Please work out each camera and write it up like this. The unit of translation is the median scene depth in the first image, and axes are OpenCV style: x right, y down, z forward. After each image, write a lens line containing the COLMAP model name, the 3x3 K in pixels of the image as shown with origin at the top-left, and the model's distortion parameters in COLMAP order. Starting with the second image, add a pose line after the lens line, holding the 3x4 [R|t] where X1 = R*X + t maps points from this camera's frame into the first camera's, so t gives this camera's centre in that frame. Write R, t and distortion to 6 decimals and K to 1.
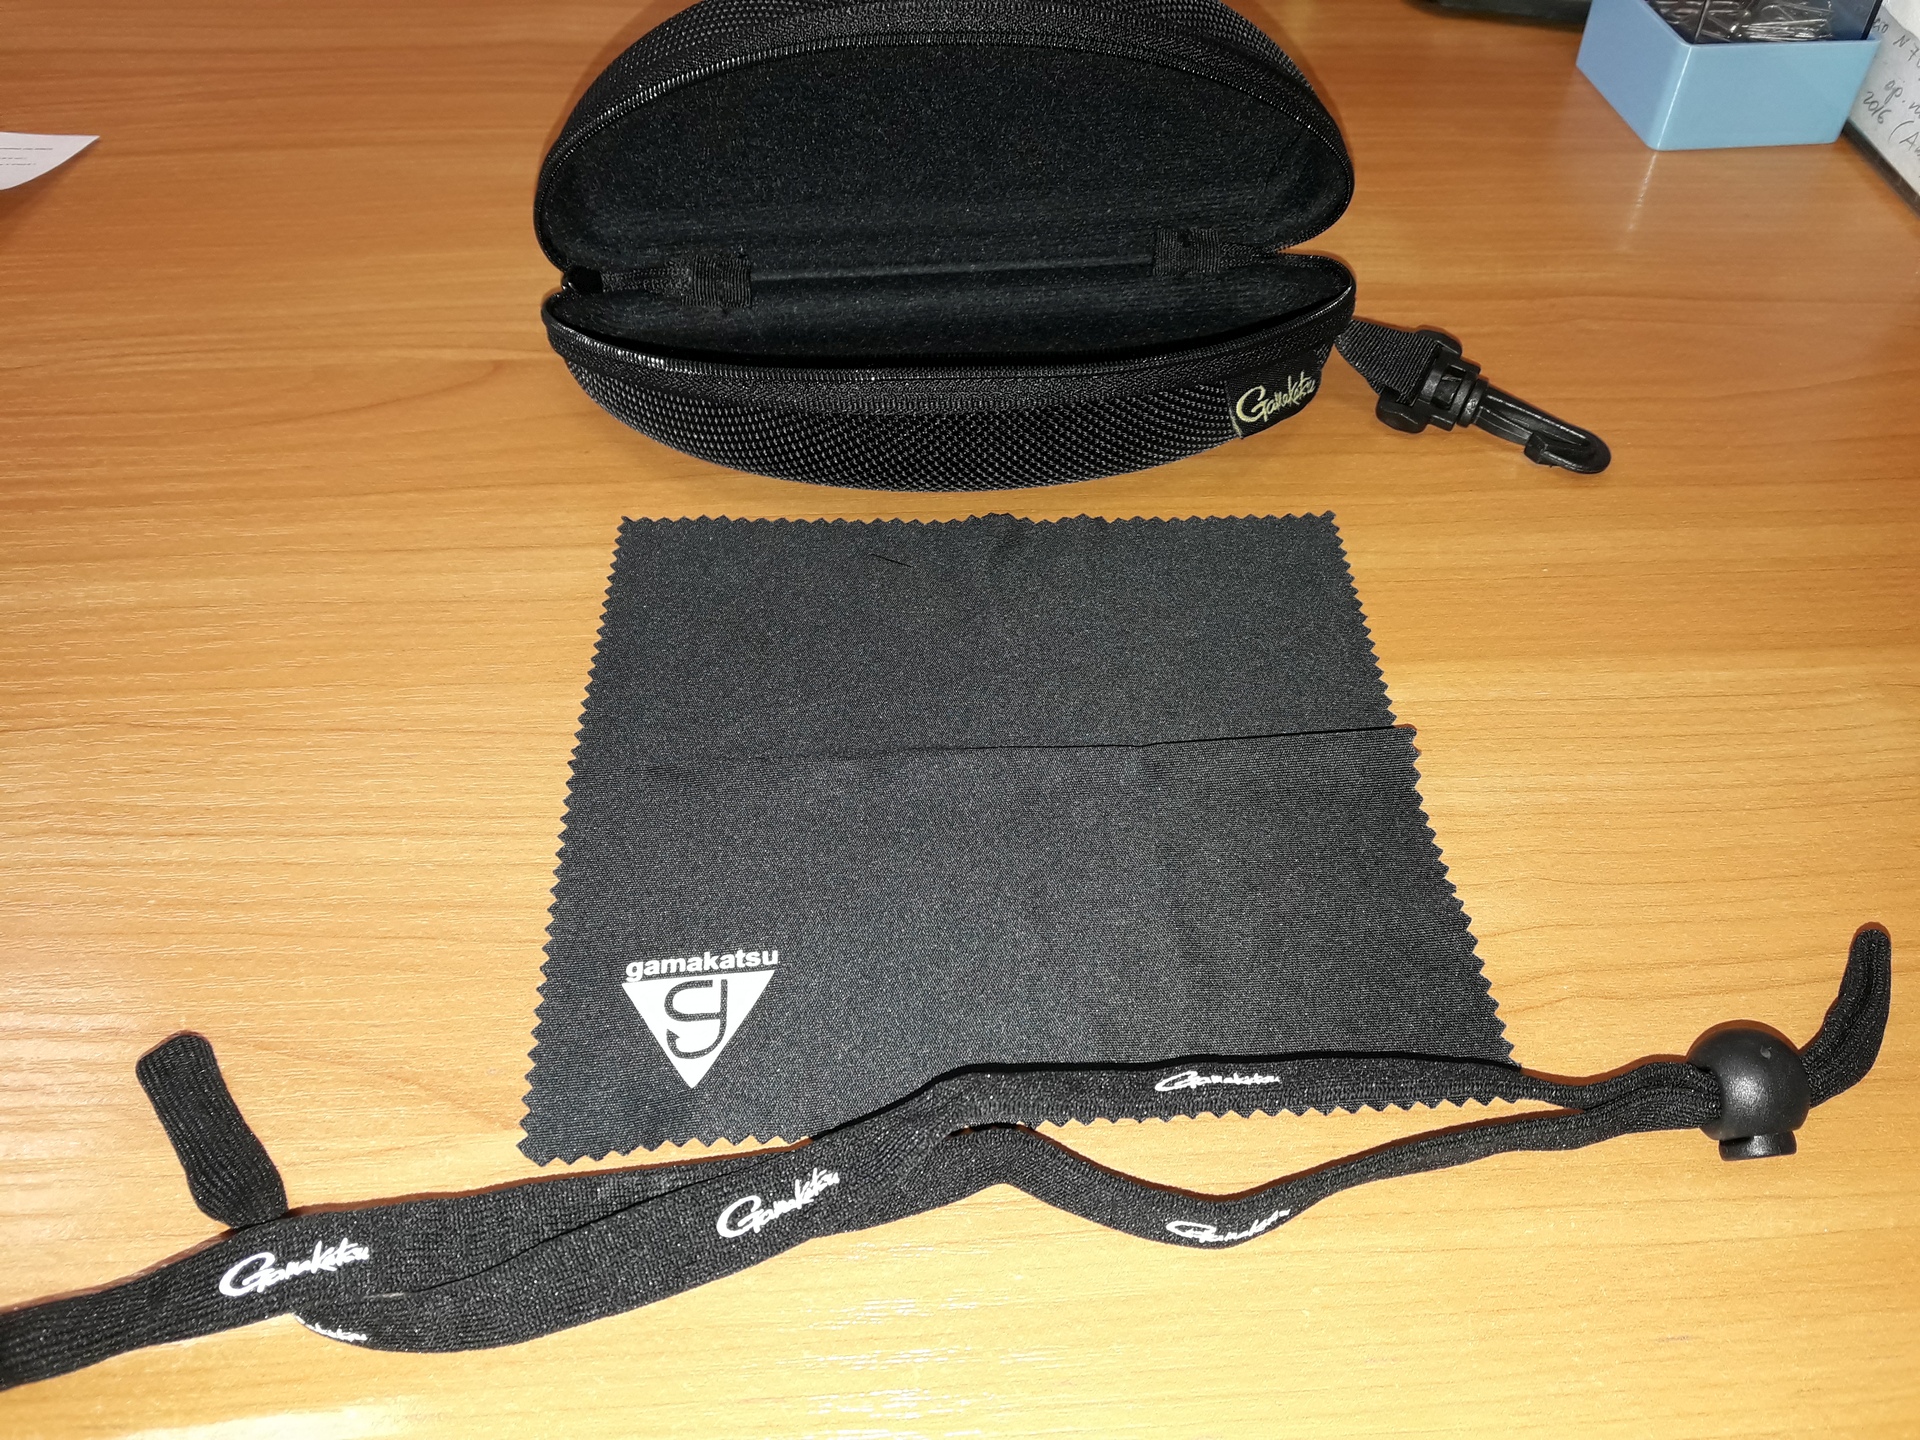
lens RADIAL K [[1568.6, 0, 963.1], [0, 1568.6, 717.9], [0, 0, 1]] dist [0.016047, -0.063256]
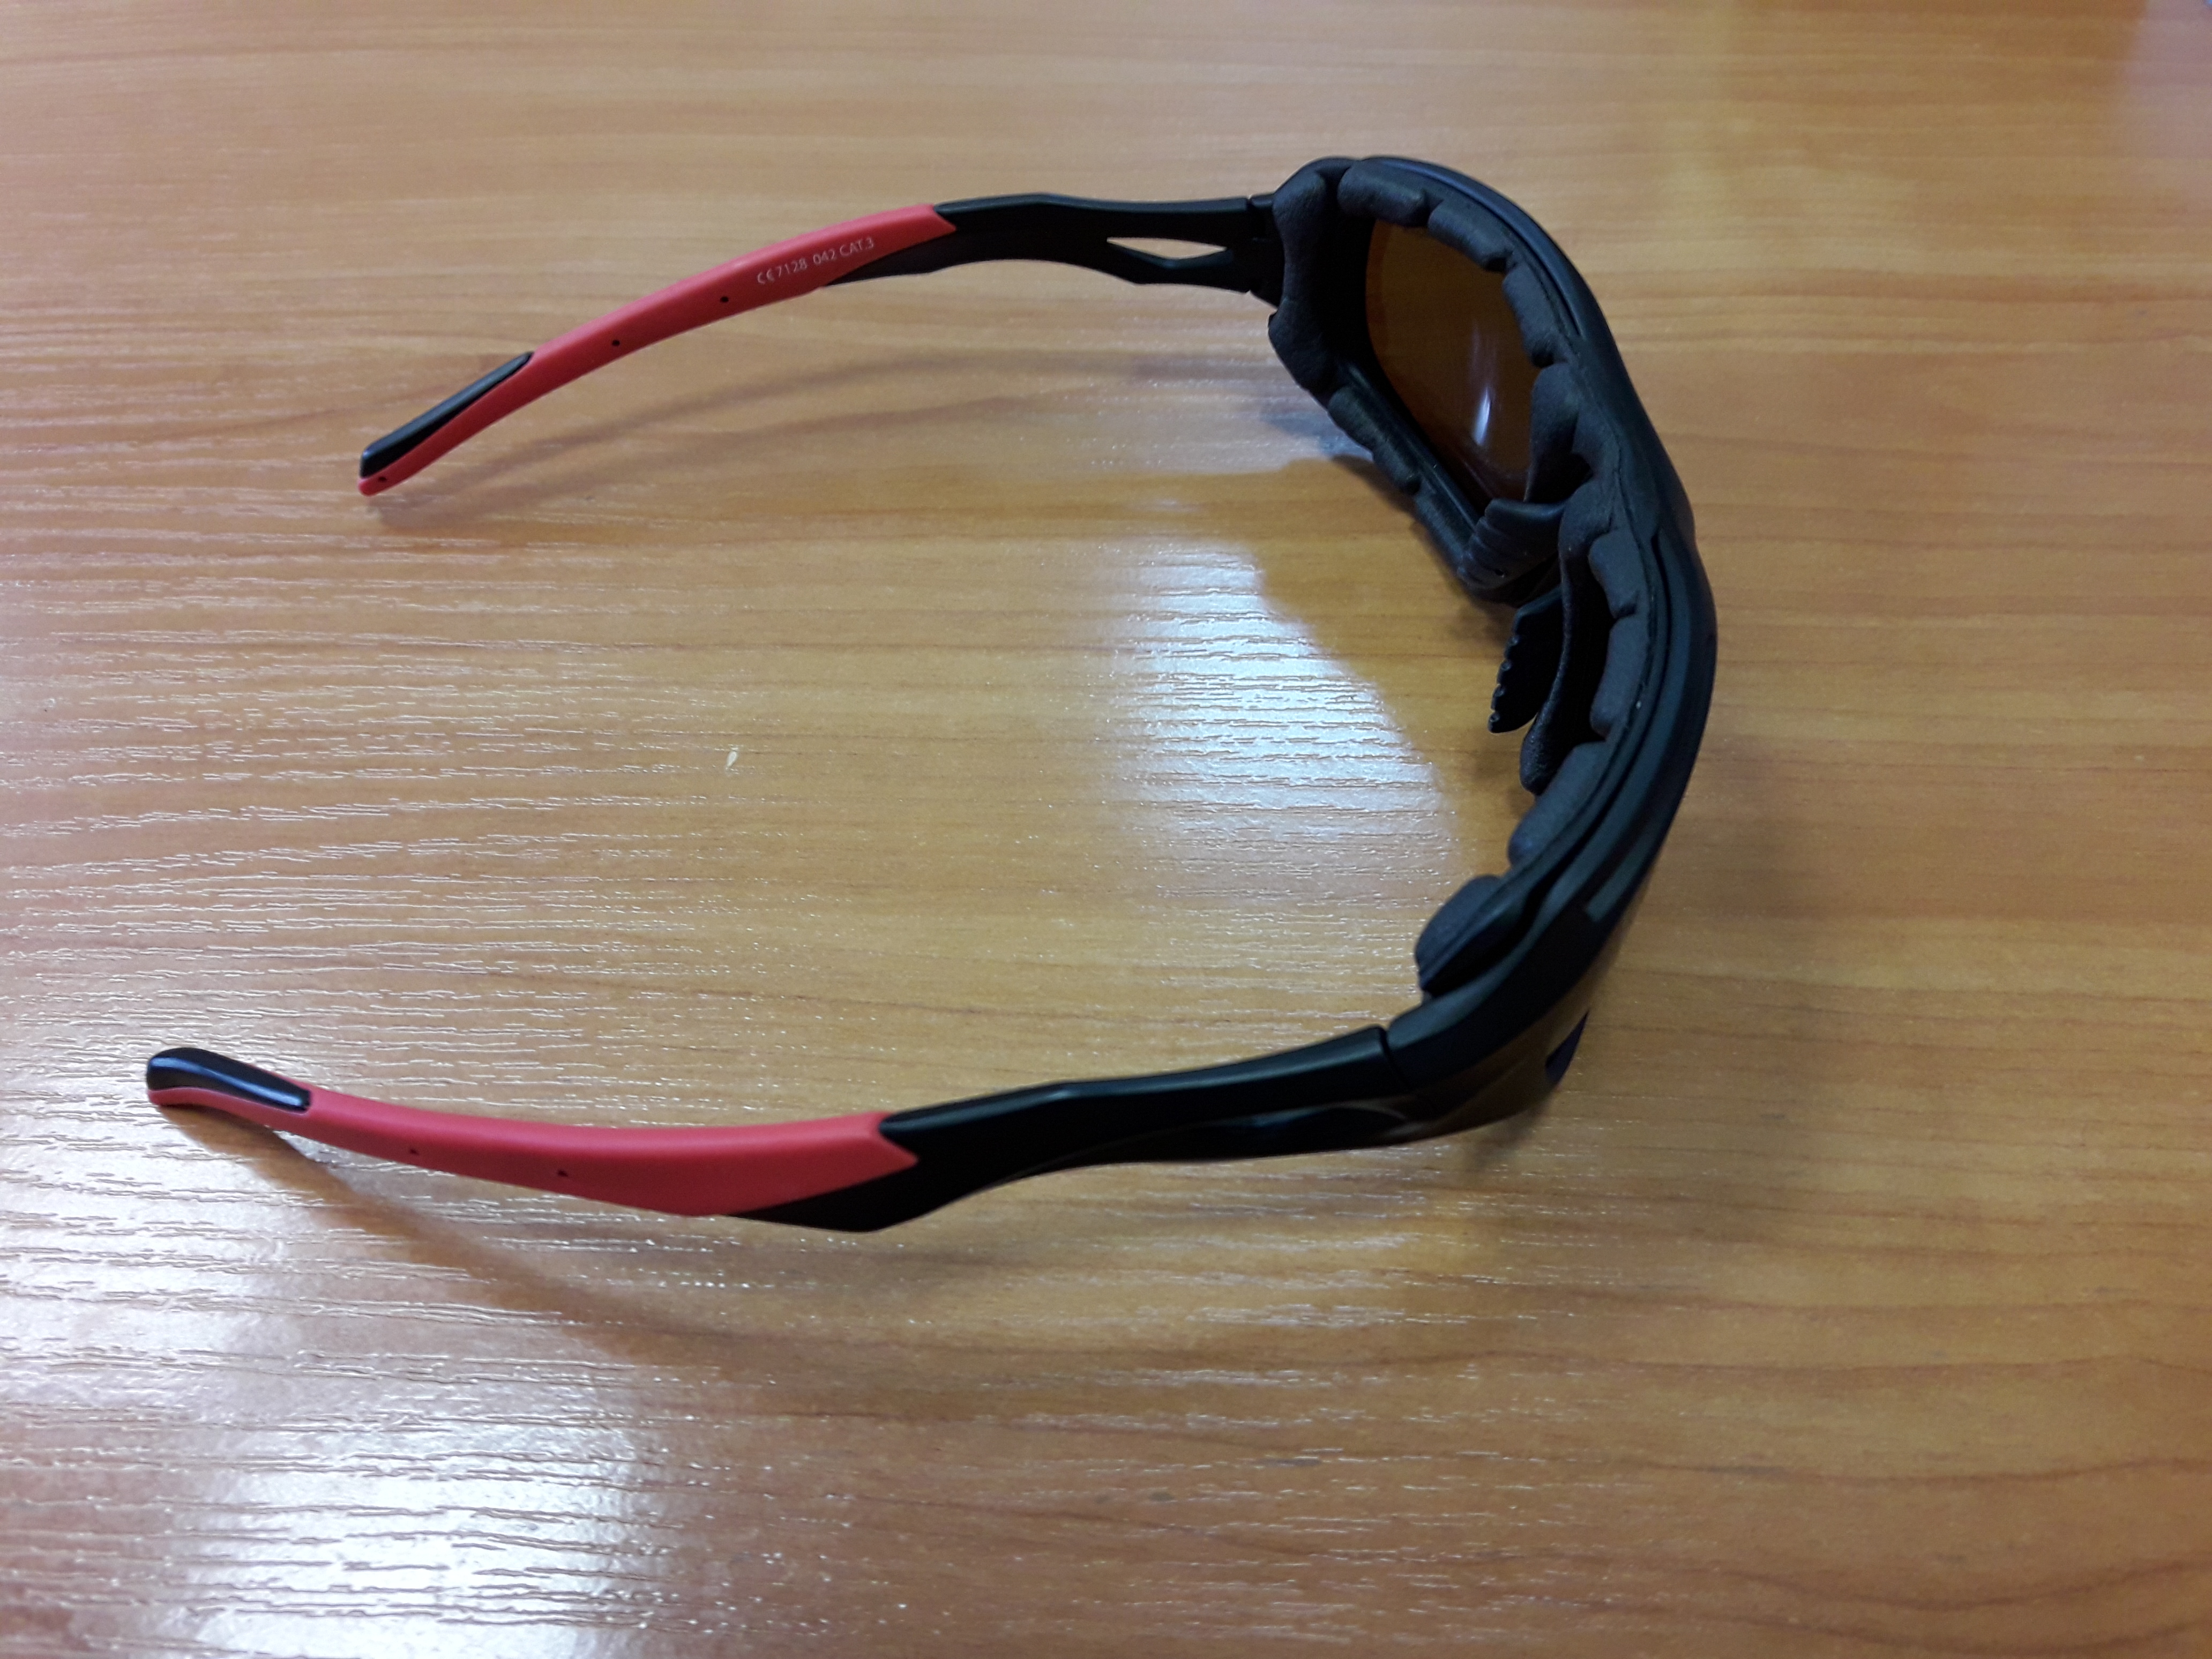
lens RADIAL K [[1807.2, 0, 1105.6], [0, 1807.2, 828.0], [0, 0, 1]] dist [0.016047, -0.063256]
pose [[0.994184, 0.050369, -0.095187, 0.046177], [-0.048523, 0.998588, 0.021610, -0.057424], [0.096141, -0.016866, 0.995225, 0.261504]]
